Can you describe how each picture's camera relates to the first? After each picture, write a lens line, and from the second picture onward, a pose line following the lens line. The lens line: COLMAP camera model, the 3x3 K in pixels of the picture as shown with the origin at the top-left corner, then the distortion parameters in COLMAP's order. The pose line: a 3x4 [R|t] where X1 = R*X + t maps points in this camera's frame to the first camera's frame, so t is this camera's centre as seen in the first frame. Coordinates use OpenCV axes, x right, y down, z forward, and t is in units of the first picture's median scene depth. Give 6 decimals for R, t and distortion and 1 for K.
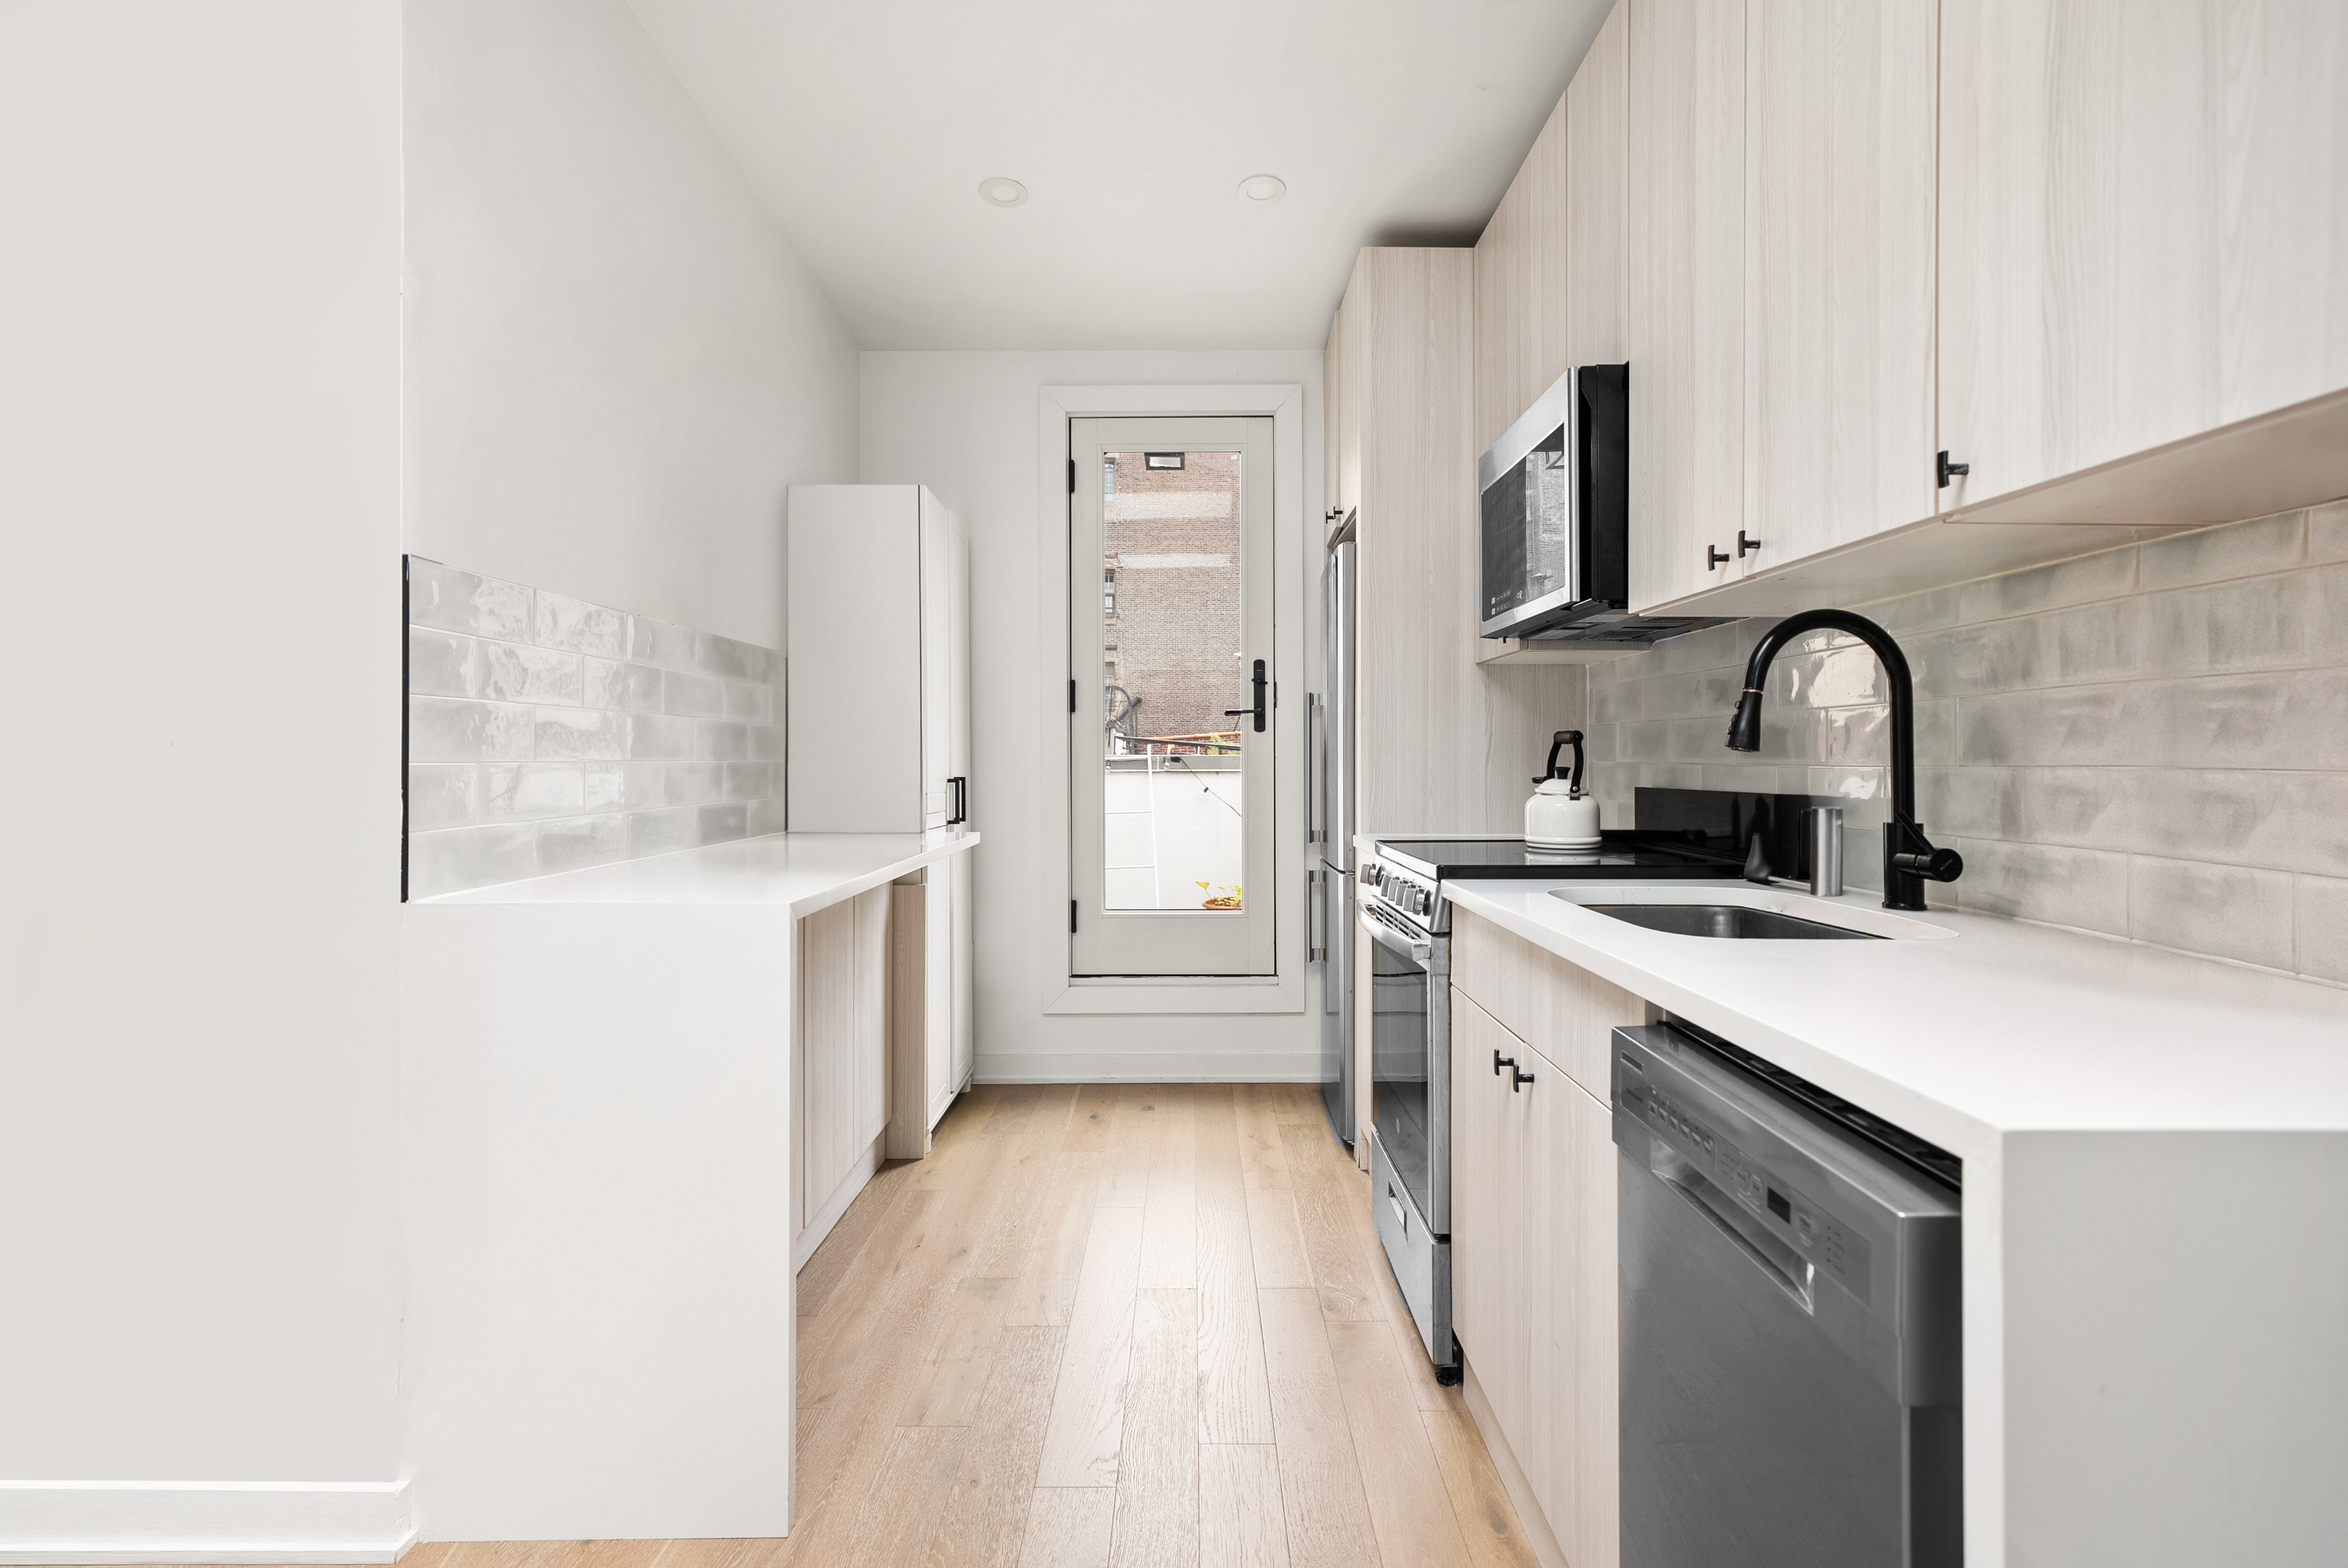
lens RADIAL K [[1021.0, 0, 1195.9], [0, 1021.0, 743.1], [0, 0, 1]] dist [0.001229, 0.000015]
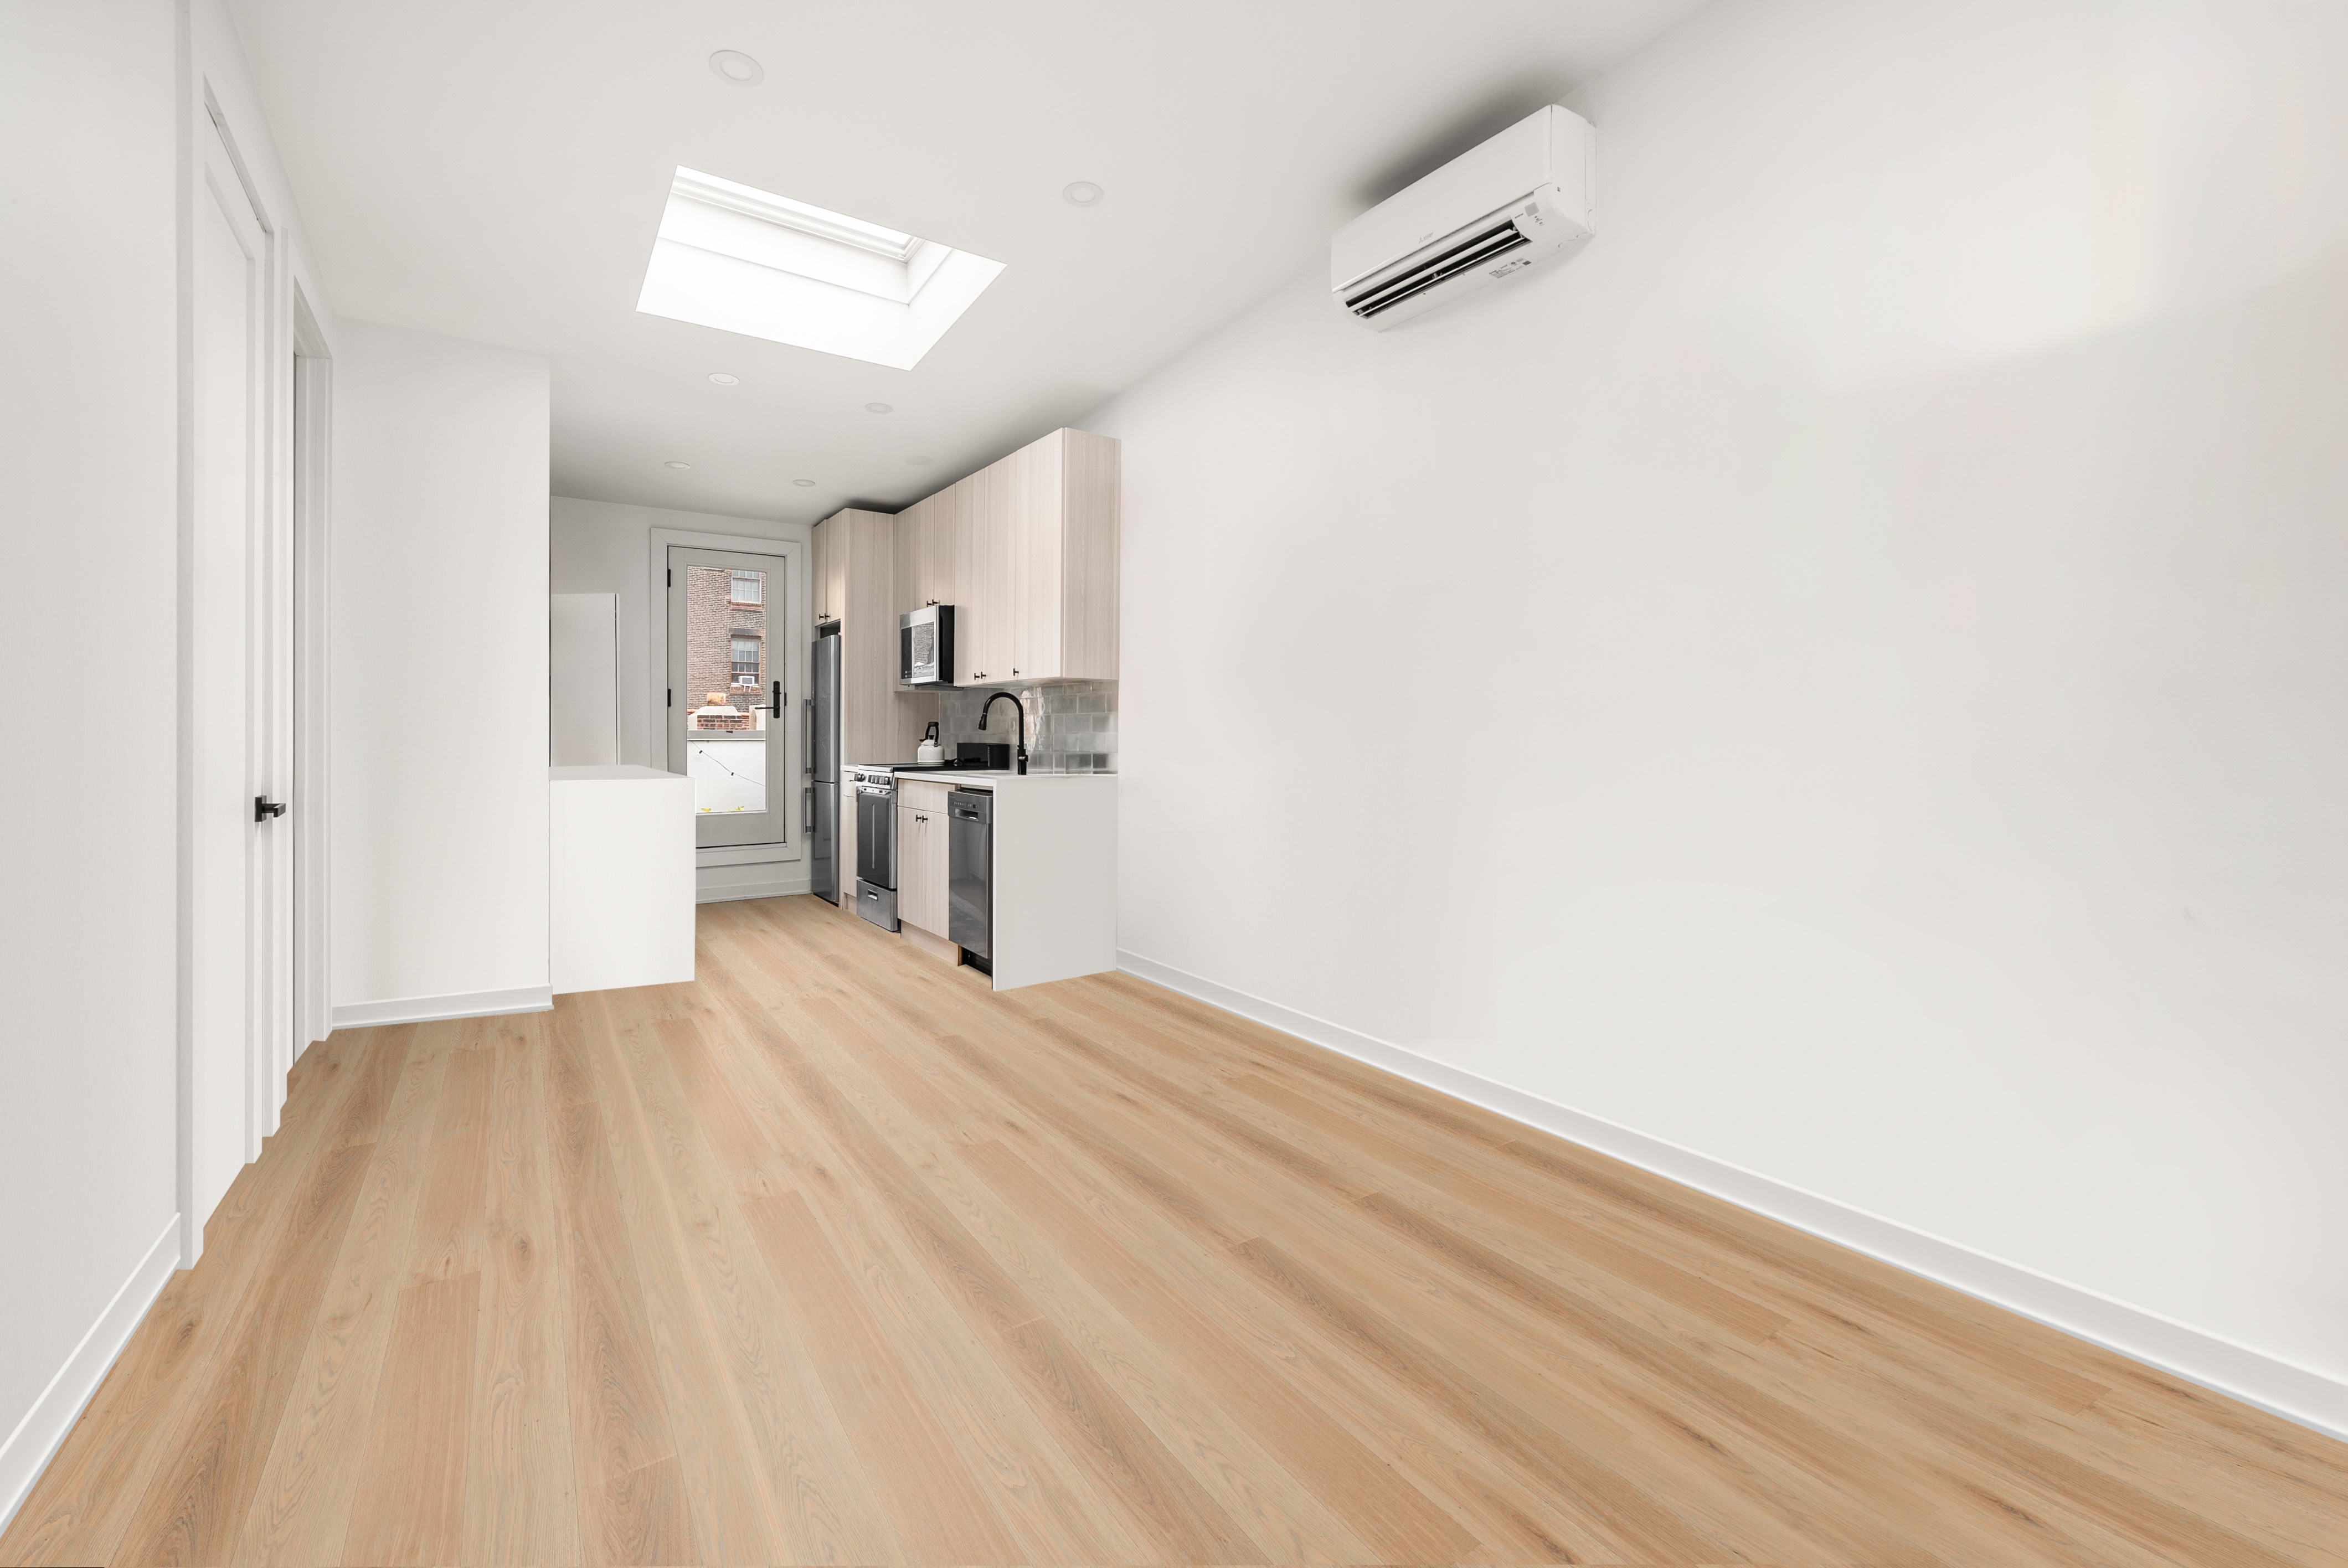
lens RADIAL K [[940.7, 0, 1171.6], [0, 940.7, 721.3], [0, 0, 1]] dist [0.000613, 0.000021]
pose [[0.814675, 0.004618, 0.579899, -0.555547], [-0.007046, 0.999973, 0.001935, -0.021655], [-0.579875, -0.005662, 0.814686, -1.369967]]
